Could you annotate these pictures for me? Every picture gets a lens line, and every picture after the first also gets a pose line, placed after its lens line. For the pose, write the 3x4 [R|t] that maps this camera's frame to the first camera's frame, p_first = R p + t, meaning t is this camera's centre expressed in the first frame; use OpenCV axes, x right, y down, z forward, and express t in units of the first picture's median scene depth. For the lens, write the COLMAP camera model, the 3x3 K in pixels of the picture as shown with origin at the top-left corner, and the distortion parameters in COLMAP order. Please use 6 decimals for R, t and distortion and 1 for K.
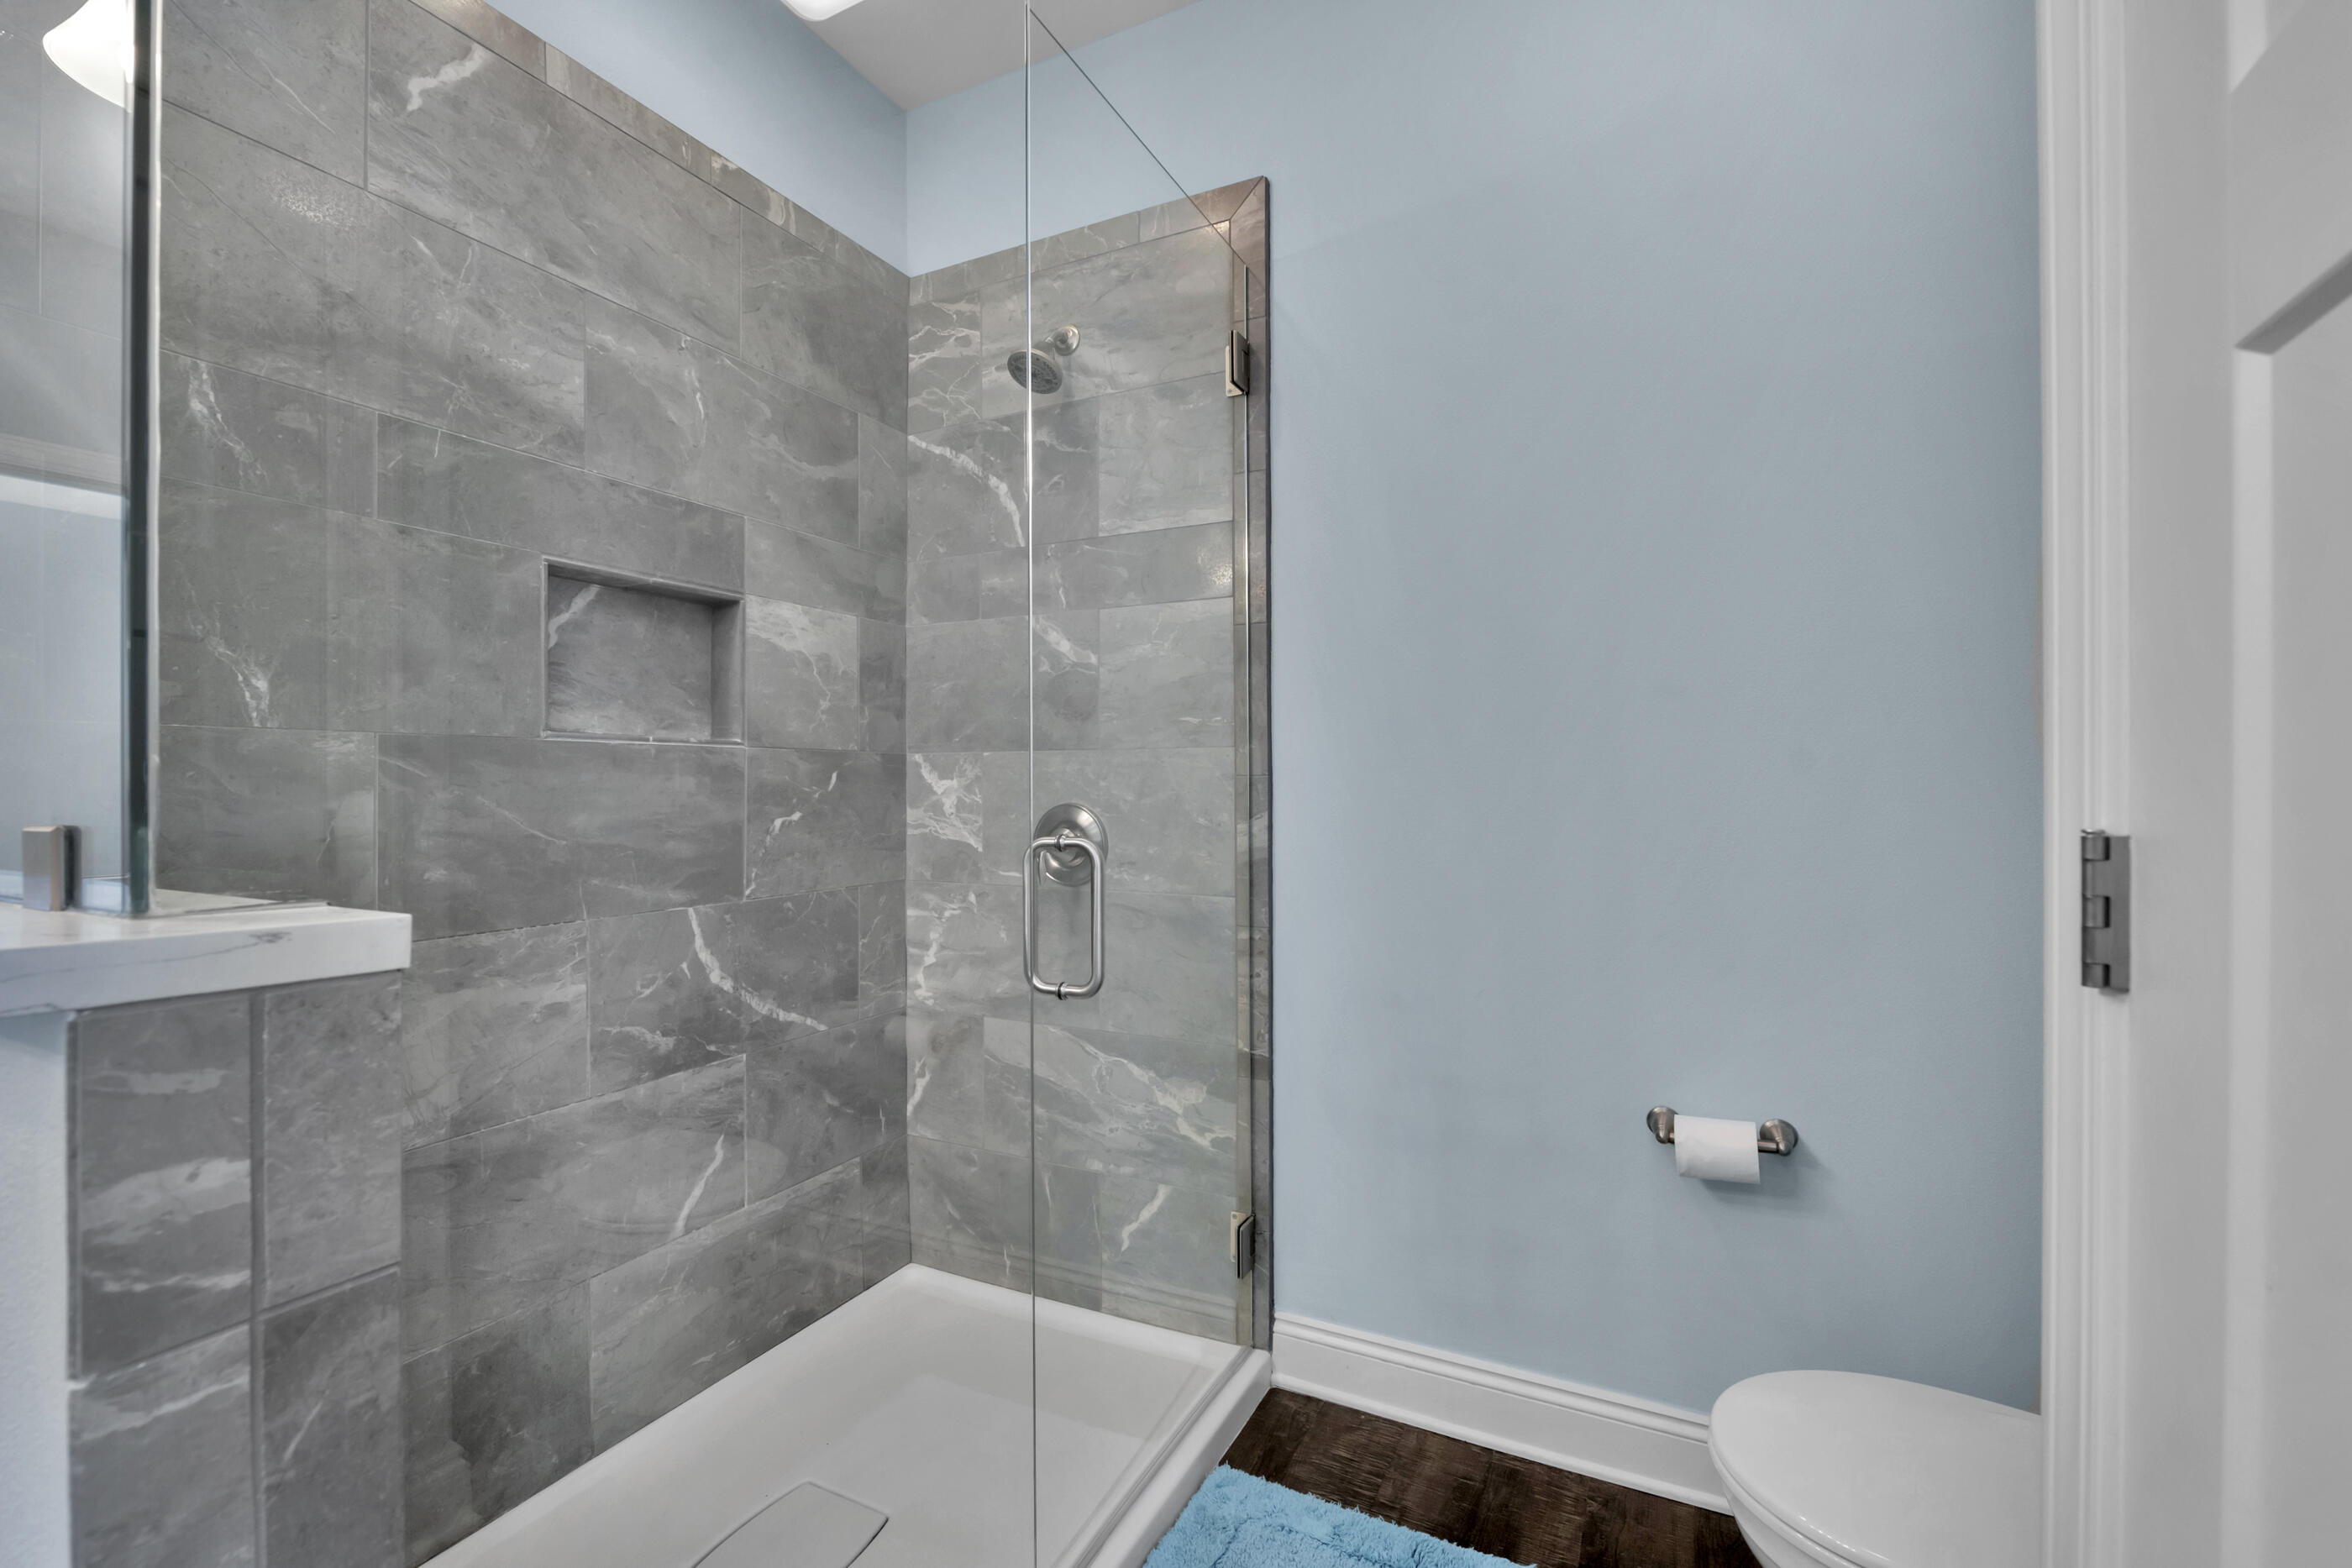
lens RADIAL K [[979.3, 0, 1179.9], [0, 979.3, 784.9], [0, 0, 1]] dist [-0.012660, -0.000772]
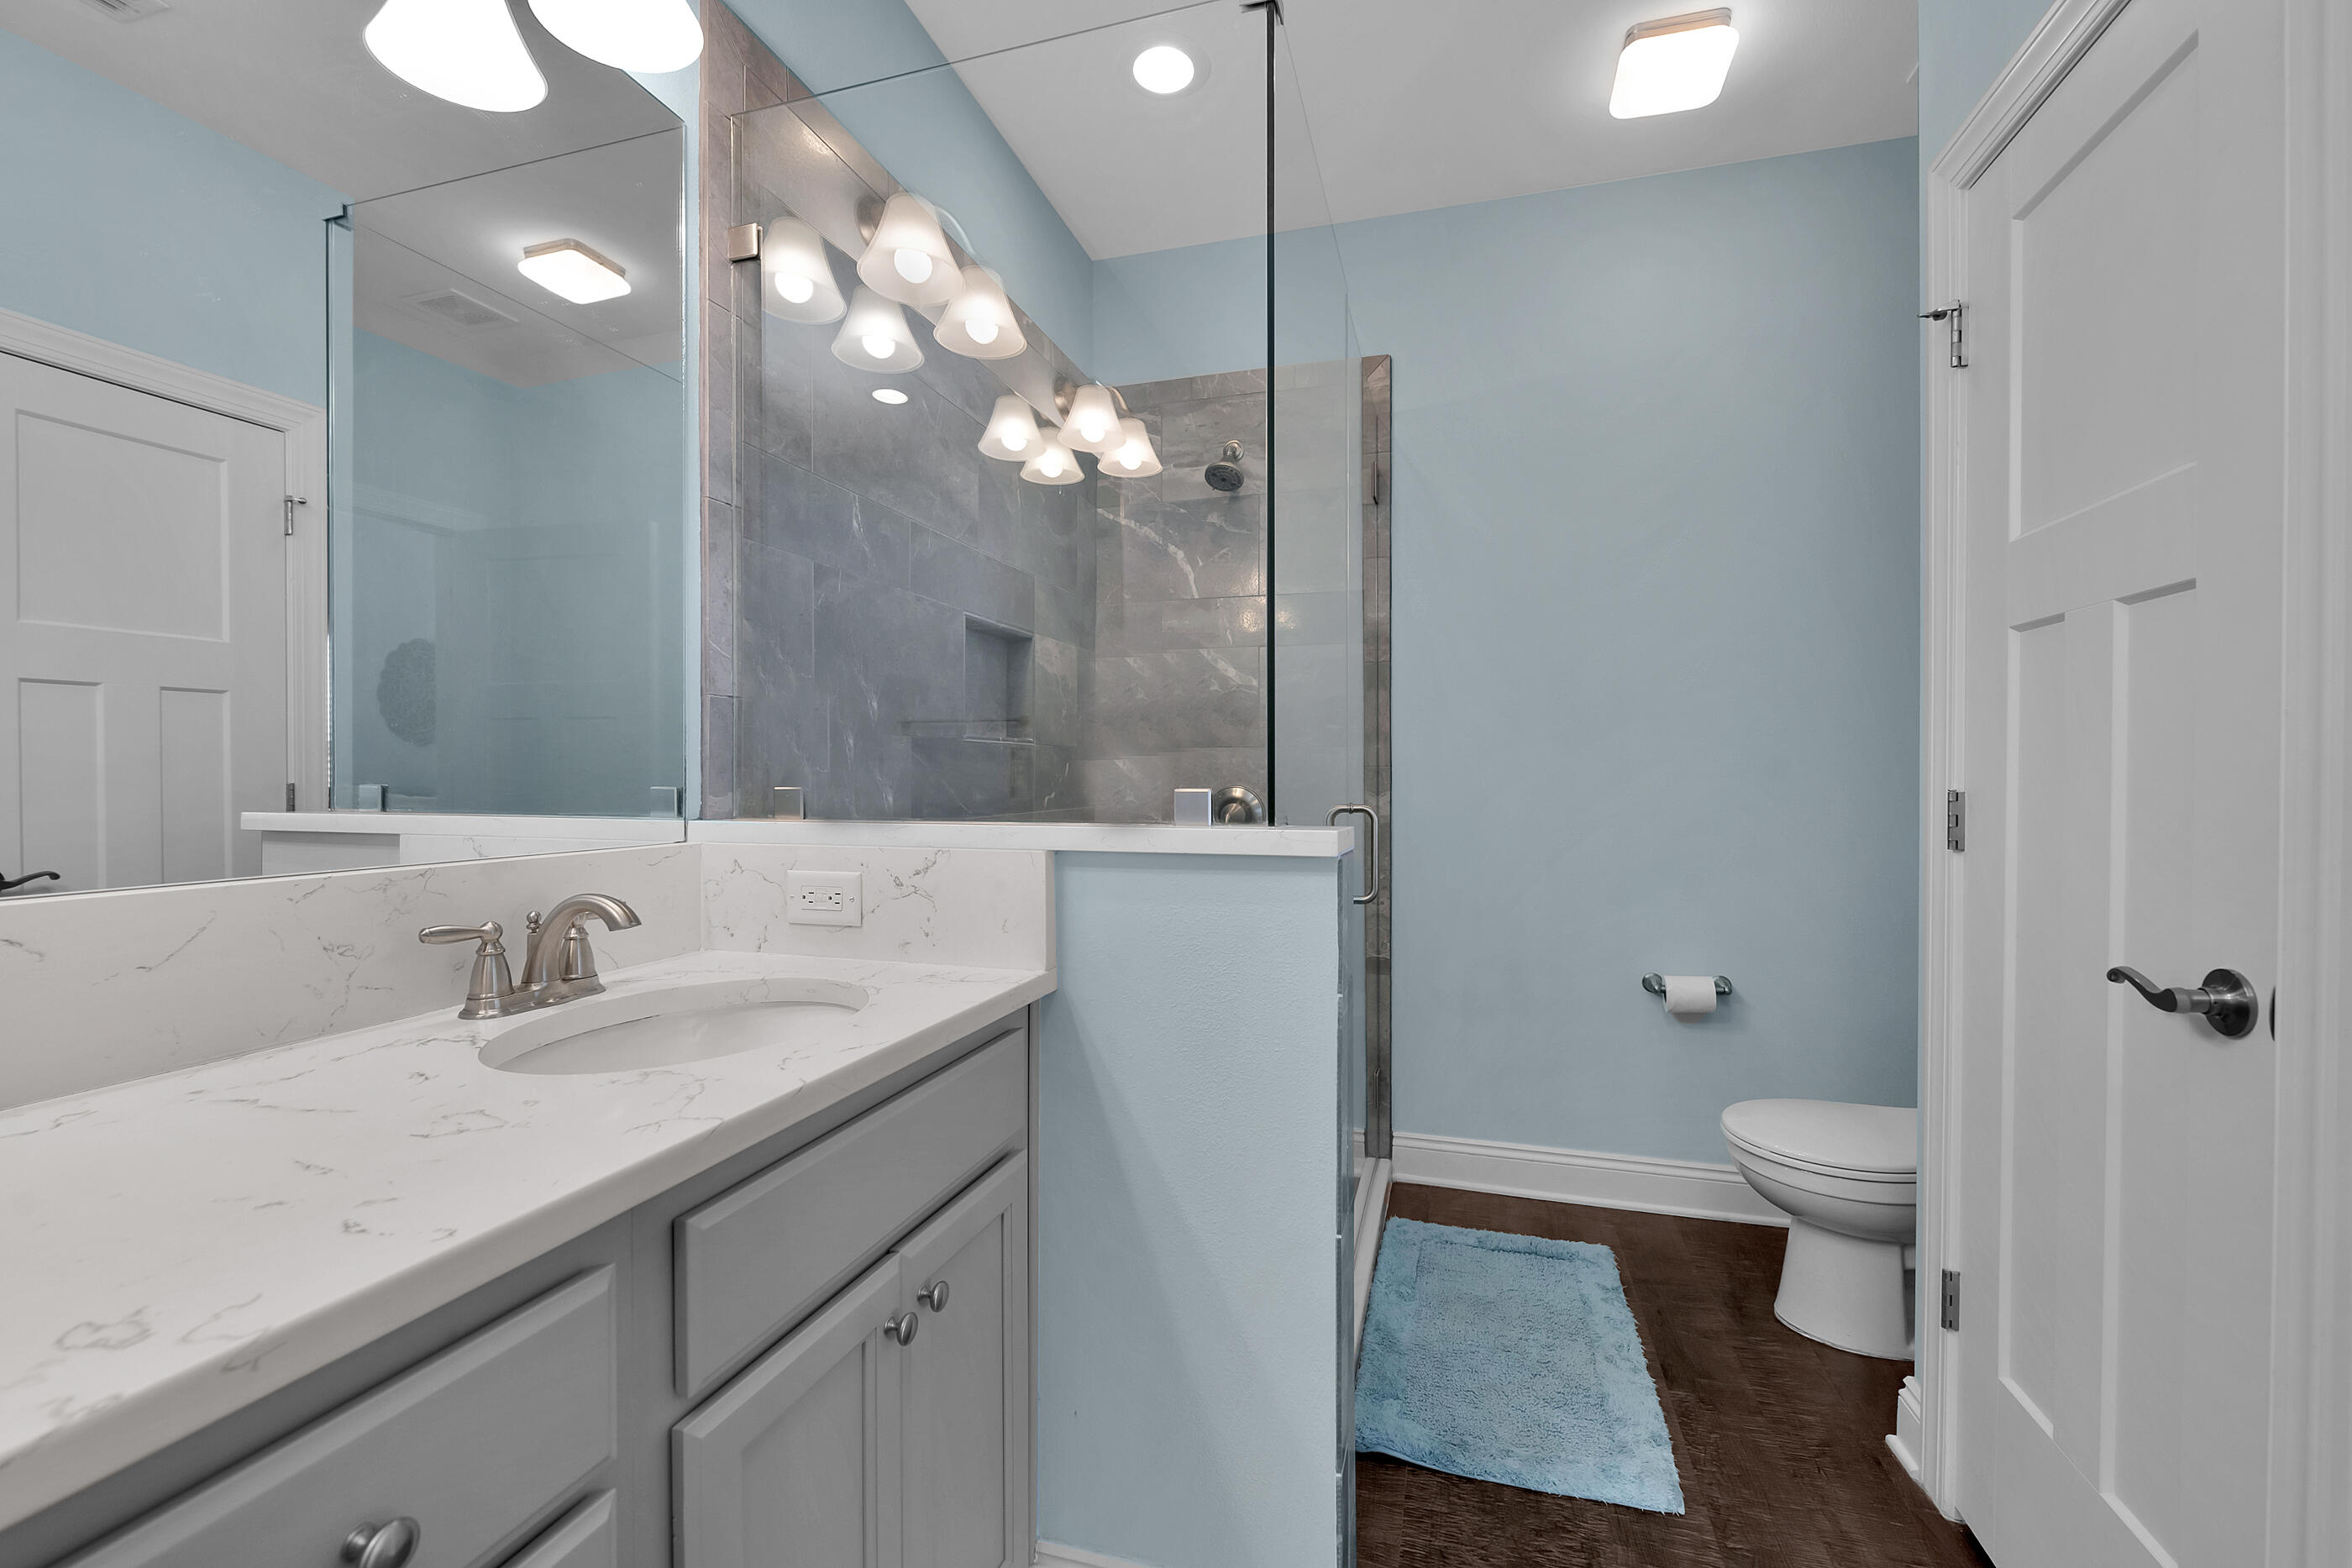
lens RADIAL K [[956.1, 0, 1167.3], [0, 956.1, 784.1], [0, 0, 1]] dist [-0.015939, -0.004675]
pose [[0.986219, -0.000901, 0.165443, -0.475171], [-0.000946, 0.999938, 0.011086, 0.001522], [-0.165443, -0.011090, 0.986157, -0.352332]]
